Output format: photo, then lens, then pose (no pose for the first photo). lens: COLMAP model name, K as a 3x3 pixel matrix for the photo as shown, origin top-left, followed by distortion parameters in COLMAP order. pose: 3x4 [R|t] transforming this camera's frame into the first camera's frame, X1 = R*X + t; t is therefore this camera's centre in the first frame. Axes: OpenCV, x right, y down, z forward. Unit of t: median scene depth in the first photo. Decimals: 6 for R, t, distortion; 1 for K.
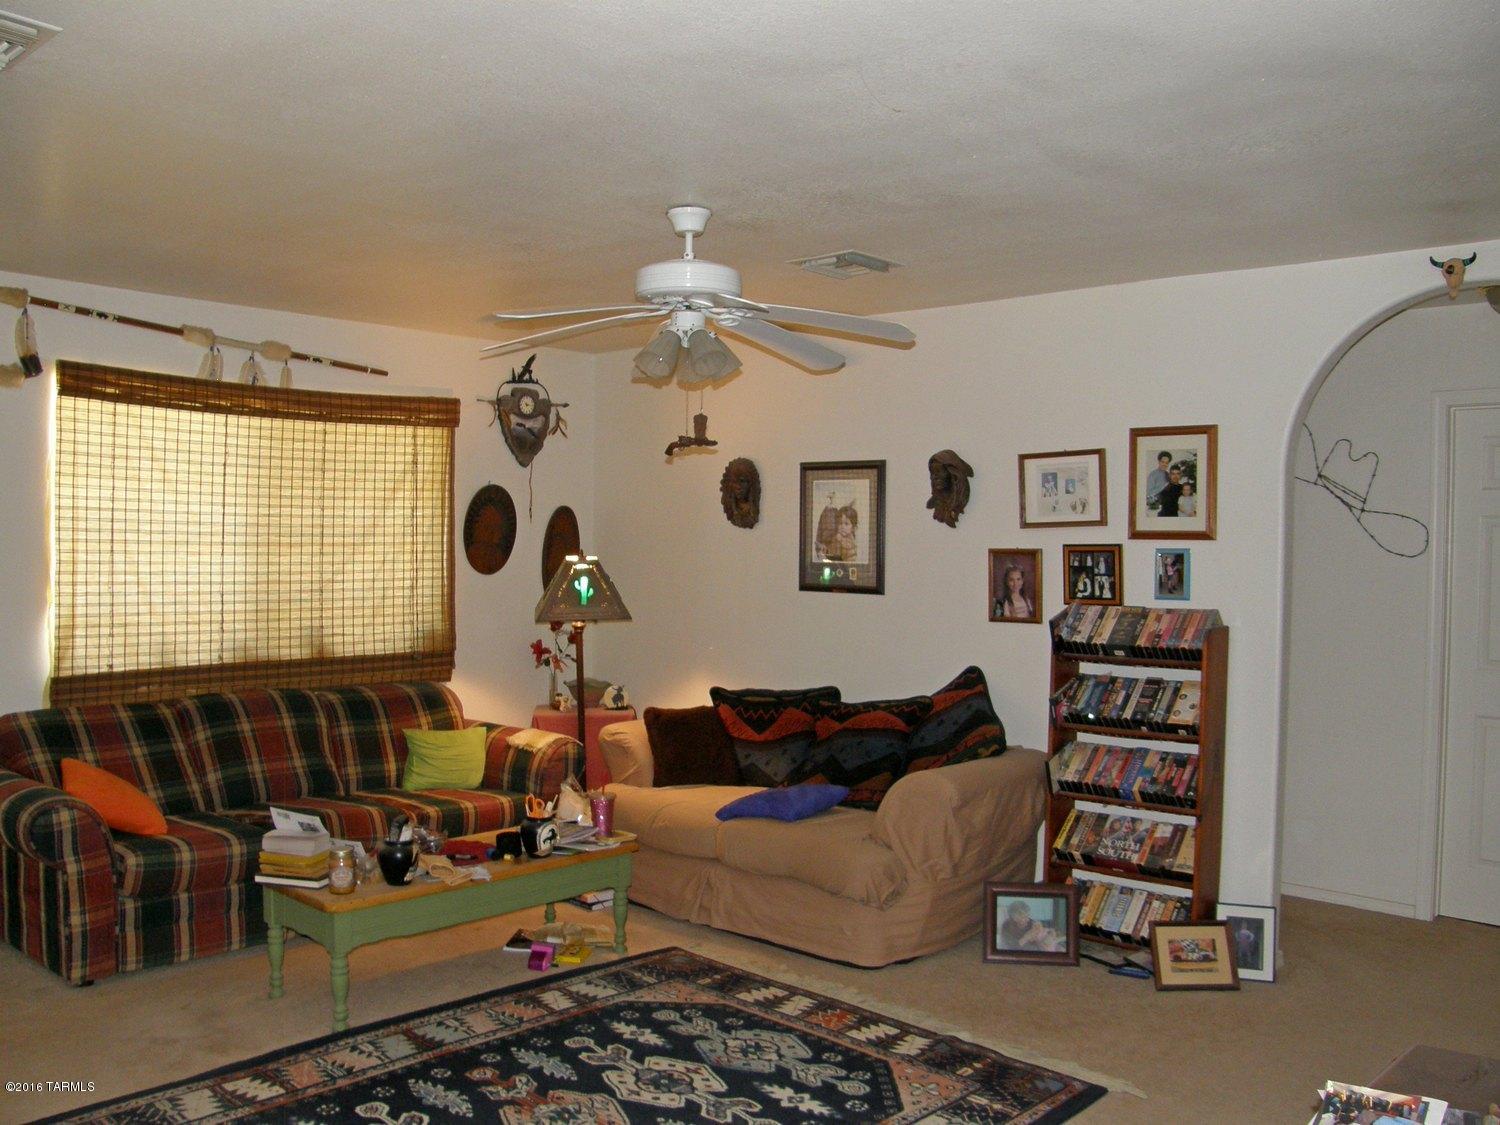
lens RADIAL K [[1276.2, 0, 753.7], [0, 1276.2, 582.3], [0, 0, 1]] dist [-0.160701, 0.142288]
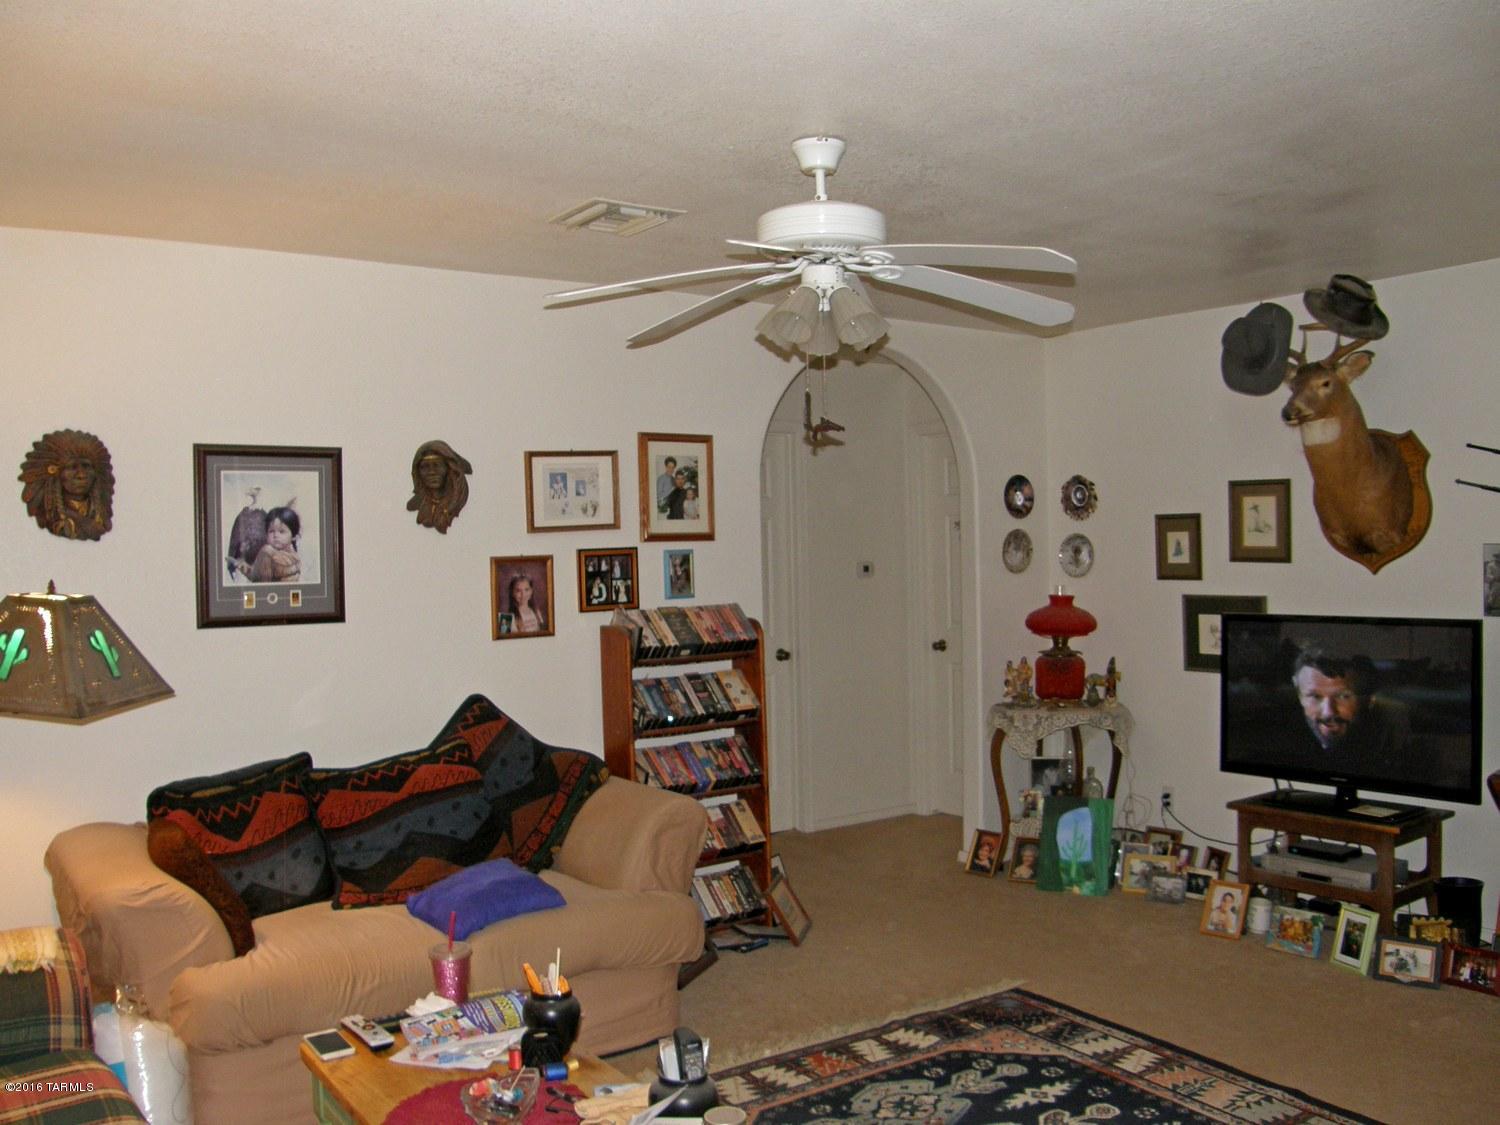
lens RADIAL K [[1276.2, 0, 753.7], [0, 1276.2, 582.3], [0, 0, 1]] dist [-0.160701, 0.142288]
pose [[0.222567, -0.041153, 0.974048, -0.669664], [0.054760, 0.998059, 0.029655, -0.026920], [-0.973378, 0.046738, 0.224389, 0.675068]]
